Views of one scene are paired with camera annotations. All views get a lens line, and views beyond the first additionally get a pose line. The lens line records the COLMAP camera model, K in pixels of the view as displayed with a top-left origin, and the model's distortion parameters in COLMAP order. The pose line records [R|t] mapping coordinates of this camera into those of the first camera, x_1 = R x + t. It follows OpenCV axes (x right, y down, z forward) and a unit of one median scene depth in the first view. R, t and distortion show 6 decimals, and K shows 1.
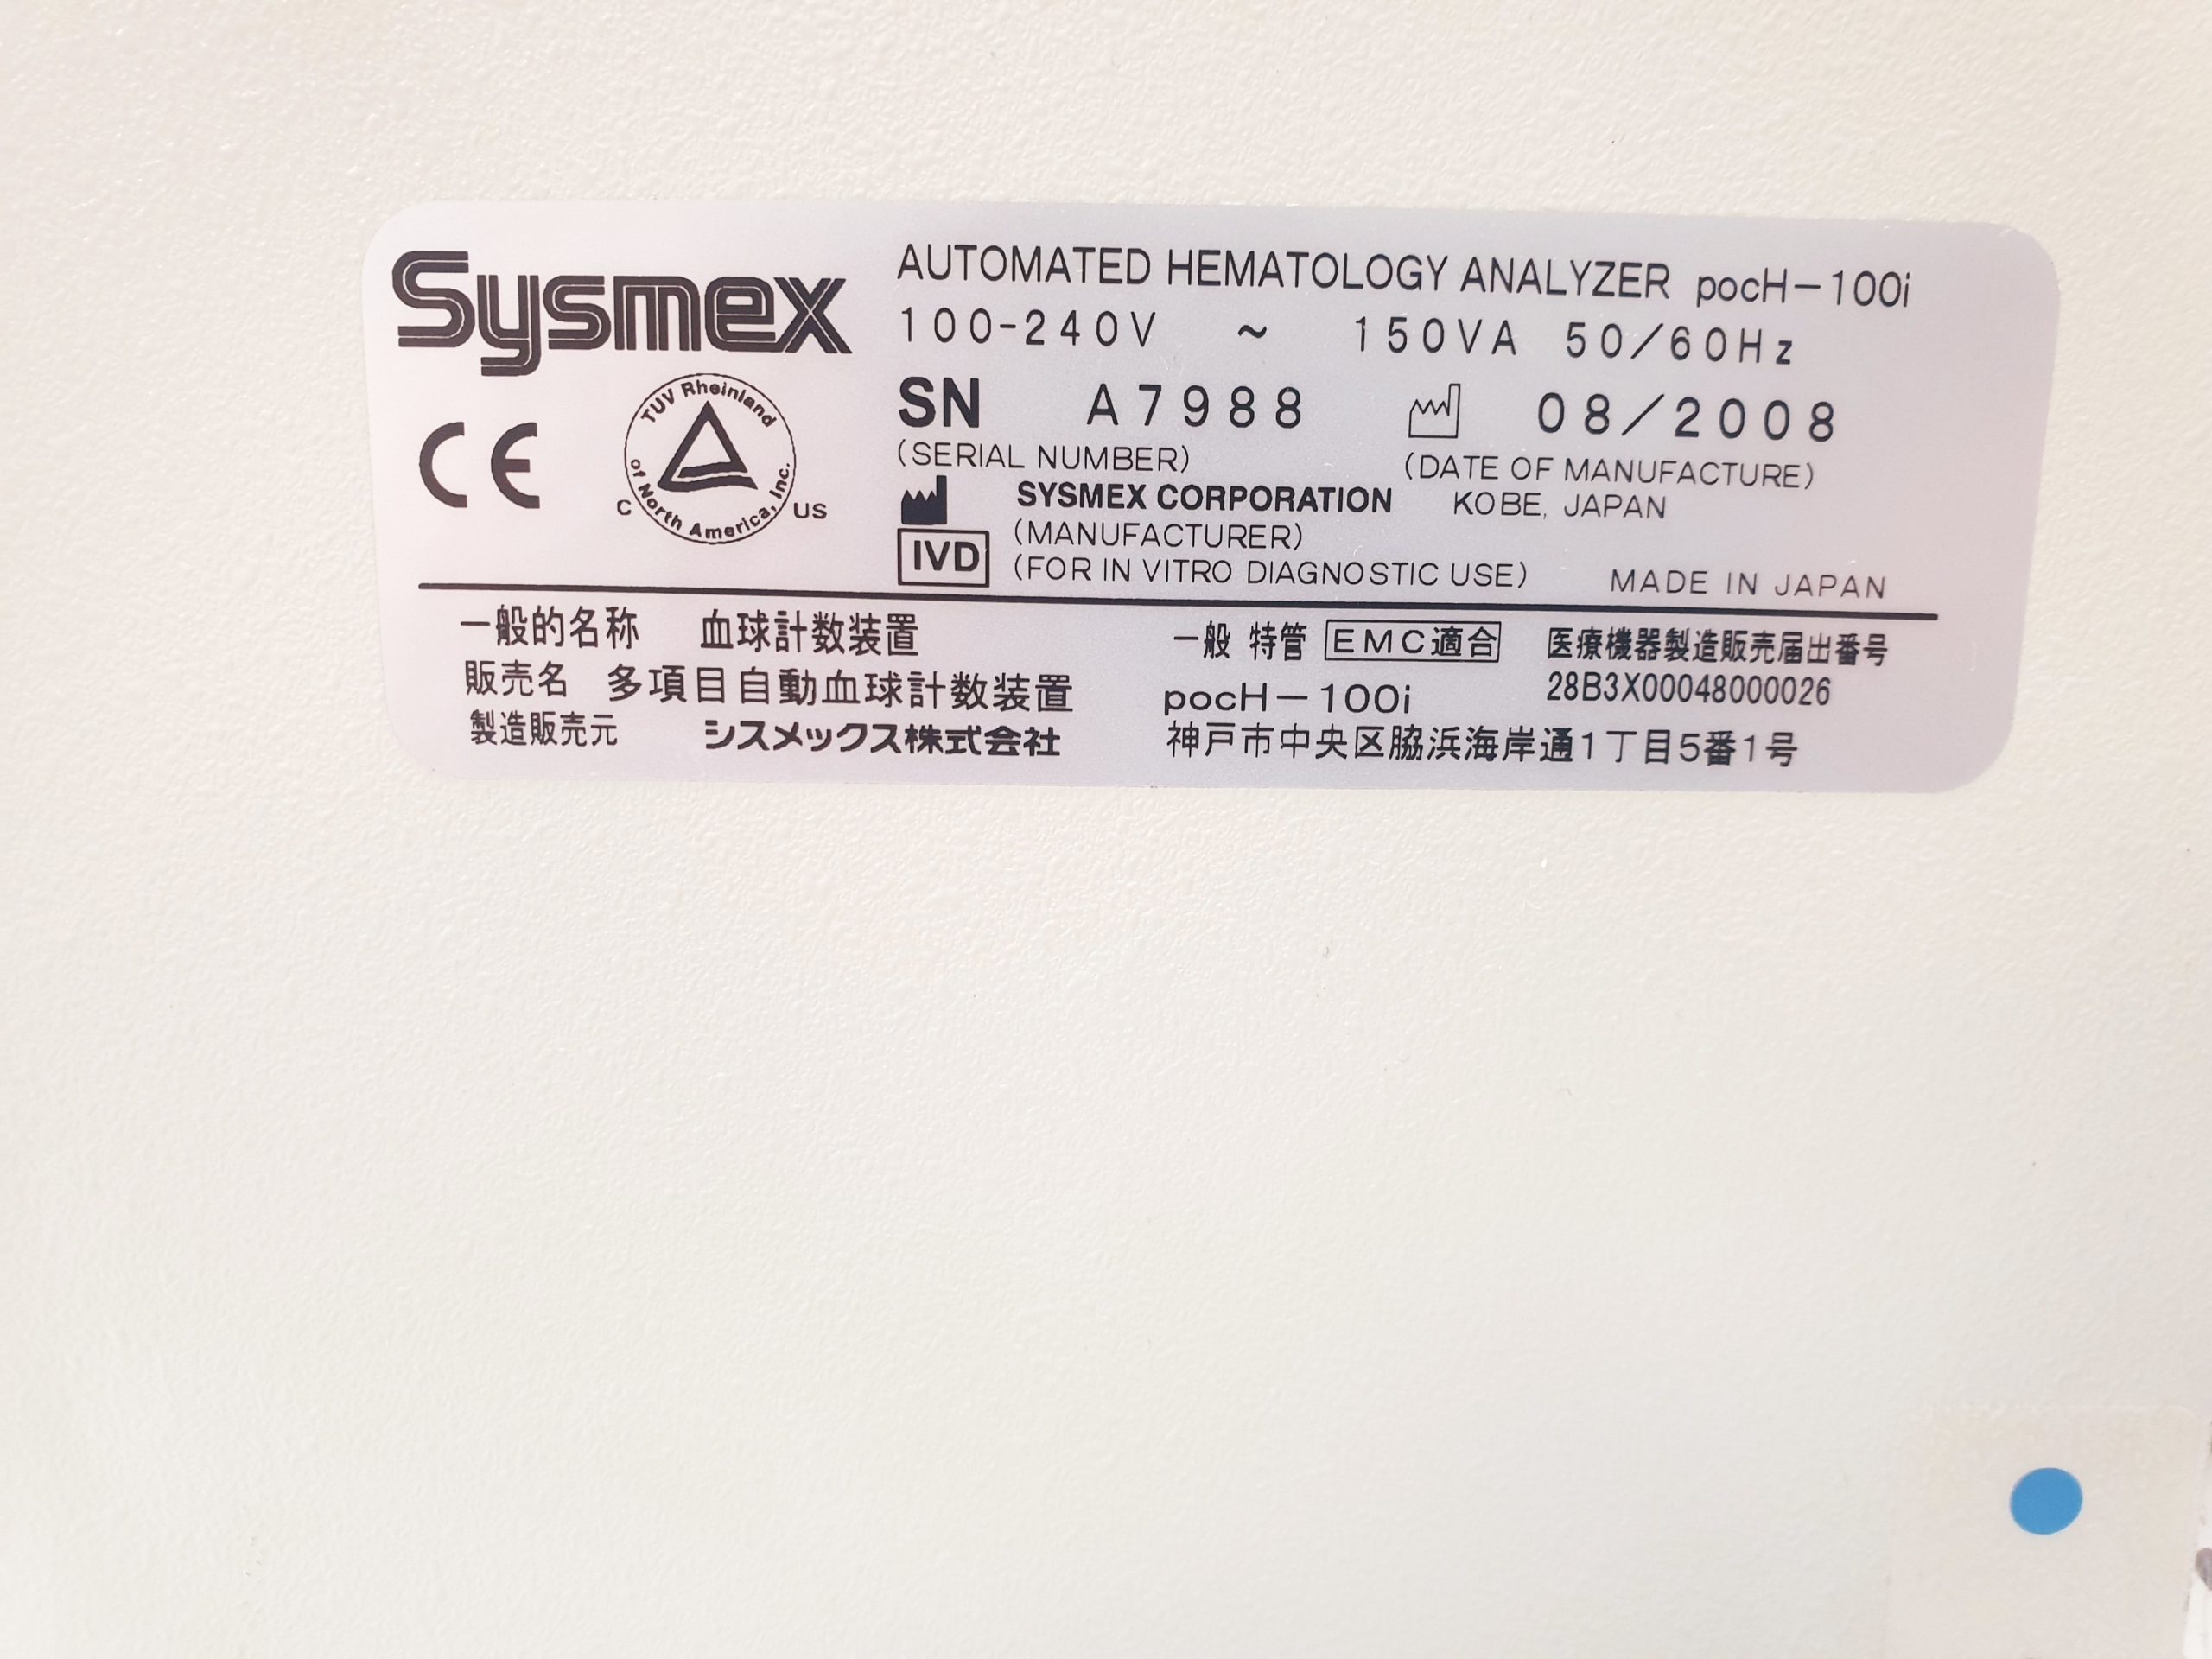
lens RADIAL K [[1679.2, 0, 1108.1], [0, 1679.2, 863.6], [0, 0, 1]] dist [0.084034, -0.374376]
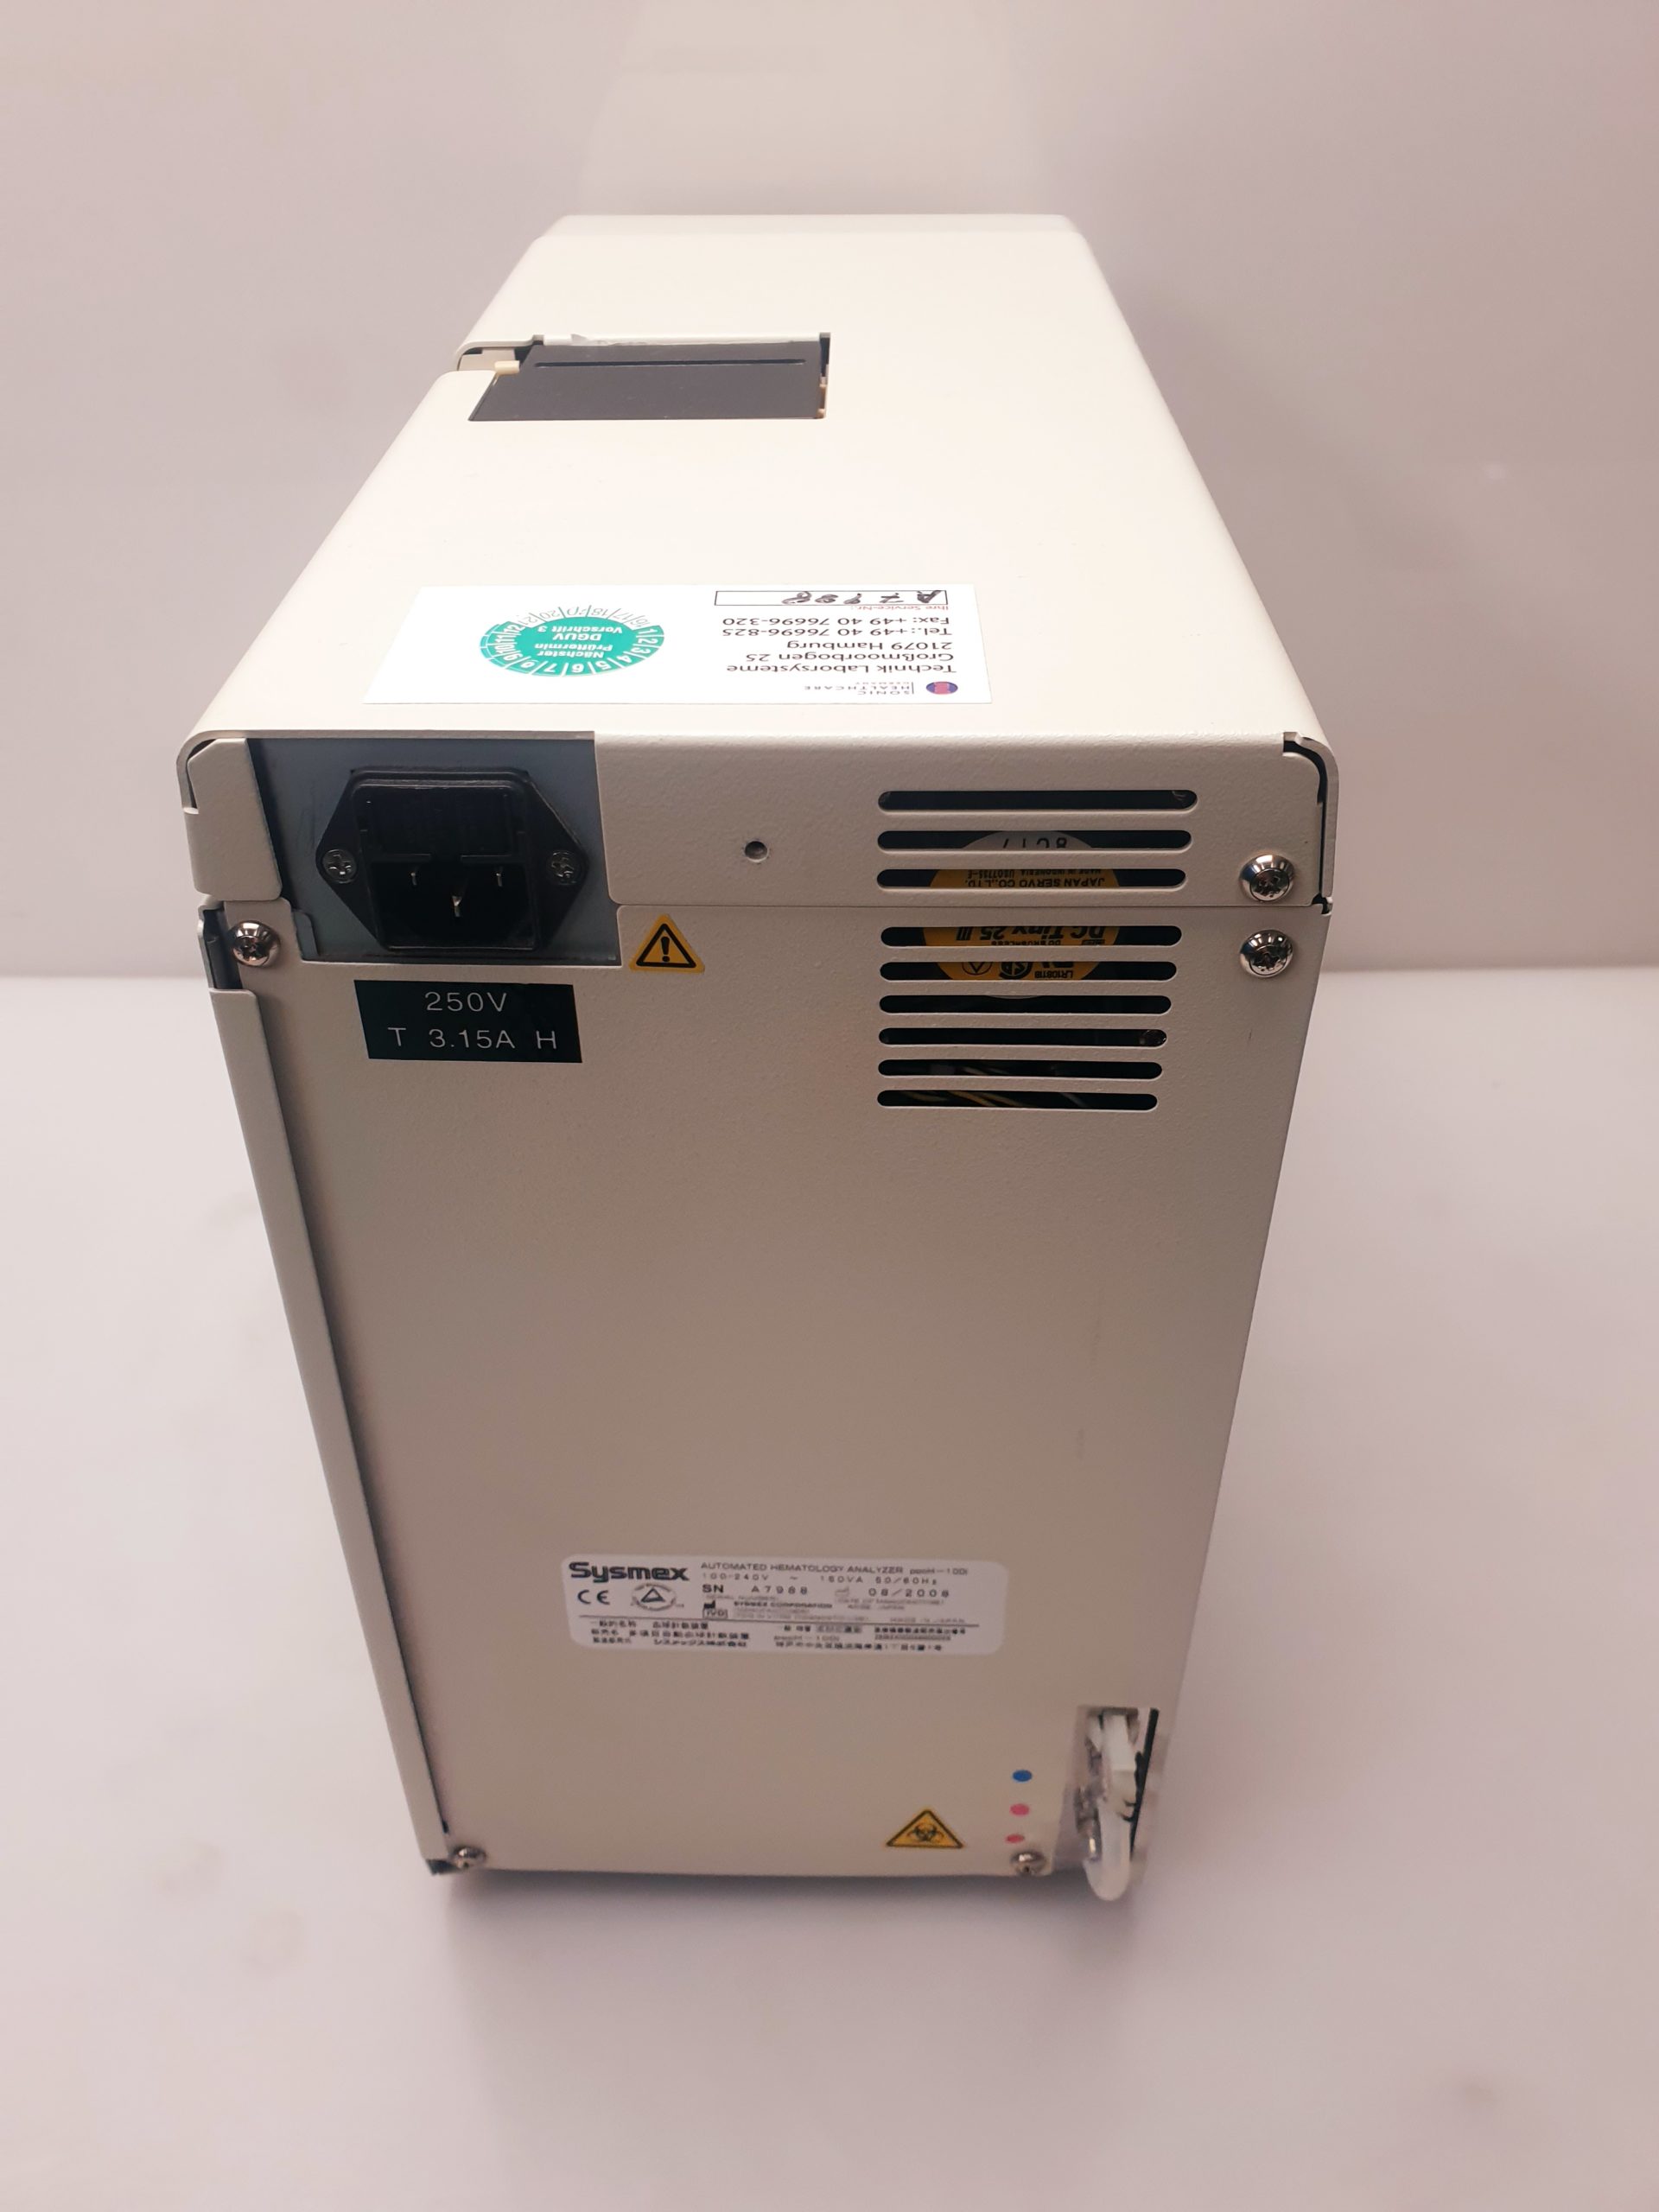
lens RADIAL K [[1674.8, 0, 811.7], [0, 1674.8, 1087.0], [0, 0, 1]] dist [0.084927, -0.365603]
pose [[0.999361, 0.005350, -0.035337, 0.250519], [0.009636, 0.911782, 0.410562, -2.844048], [0.034416, -0.410640, 0.911148, -1.985216]]
